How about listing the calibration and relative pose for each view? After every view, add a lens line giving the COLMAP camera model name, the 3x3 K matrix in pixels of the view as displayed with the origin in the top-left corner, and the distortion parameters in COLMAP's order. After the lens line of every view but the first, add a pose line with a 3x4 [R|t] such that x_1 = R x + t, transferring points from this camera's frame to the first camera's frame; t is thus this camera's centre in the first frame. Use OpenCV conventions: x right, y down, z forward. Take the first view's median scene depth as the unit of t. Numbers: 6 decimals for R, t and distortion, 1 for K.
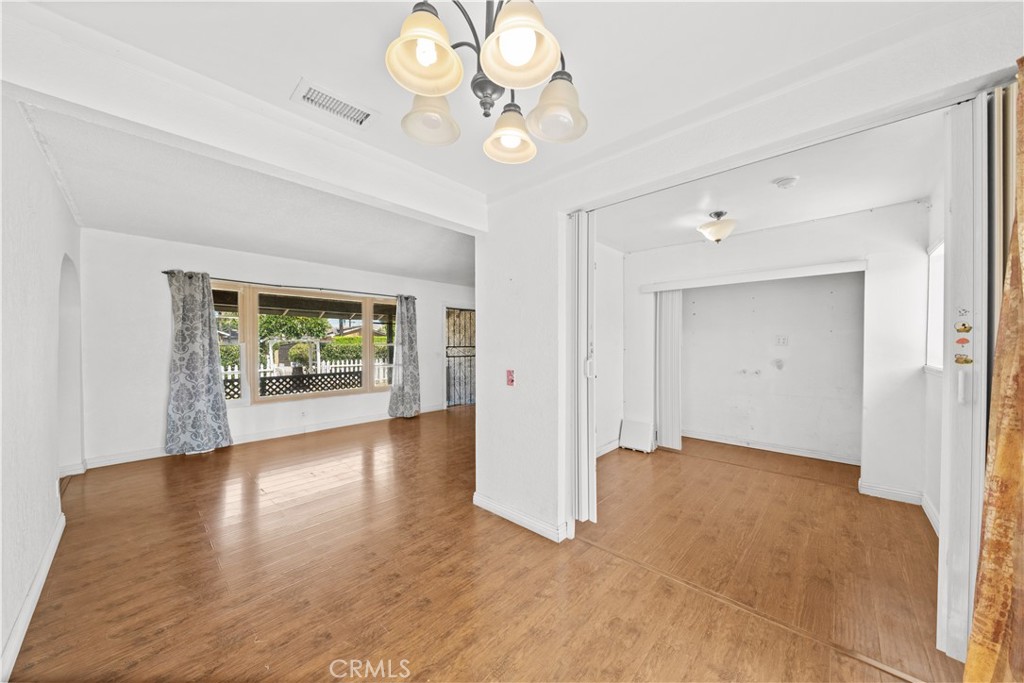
lens RADIAL K [[355.1, 0, 511.5], [0, 355.1, 343.8], [0, 0, 1]] dist [0.001976, 0.000094]
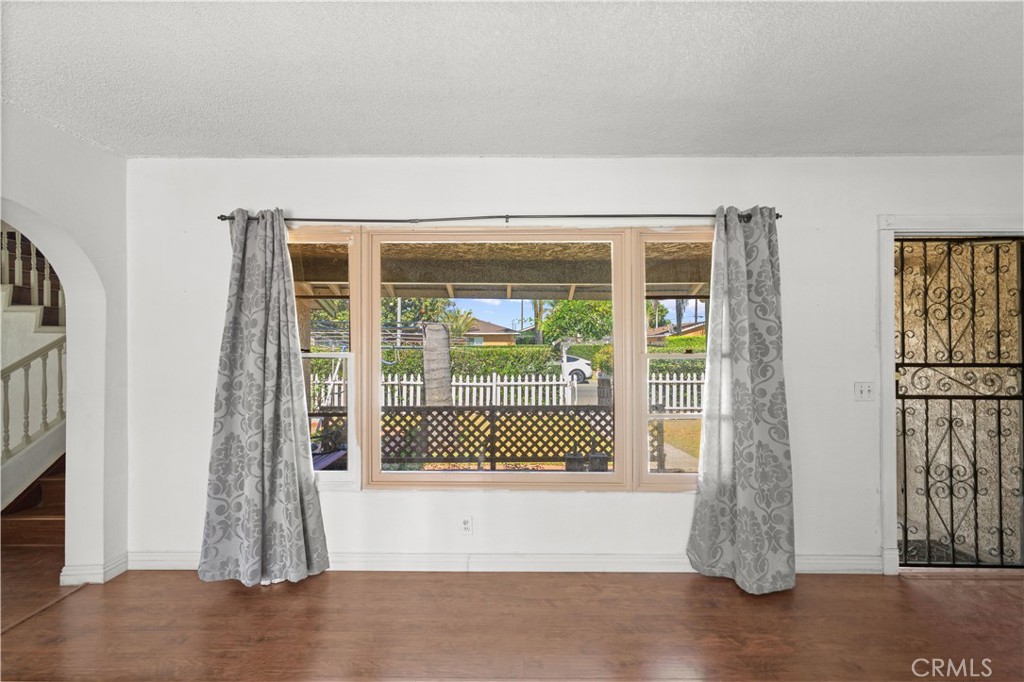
lens RADIAL K [[424.1, 0, 519.1], [0, 424.1, 341.6], [0, 0, 1]] dist [0.001756, -0.000040]
pose [[0.664989, -0.004376, -0.746840, -0.140694], [-0.001368, 0.999974, -0.007078, -0.009597], [0.746852, 0.005728, 0.664966, 0.577610]]
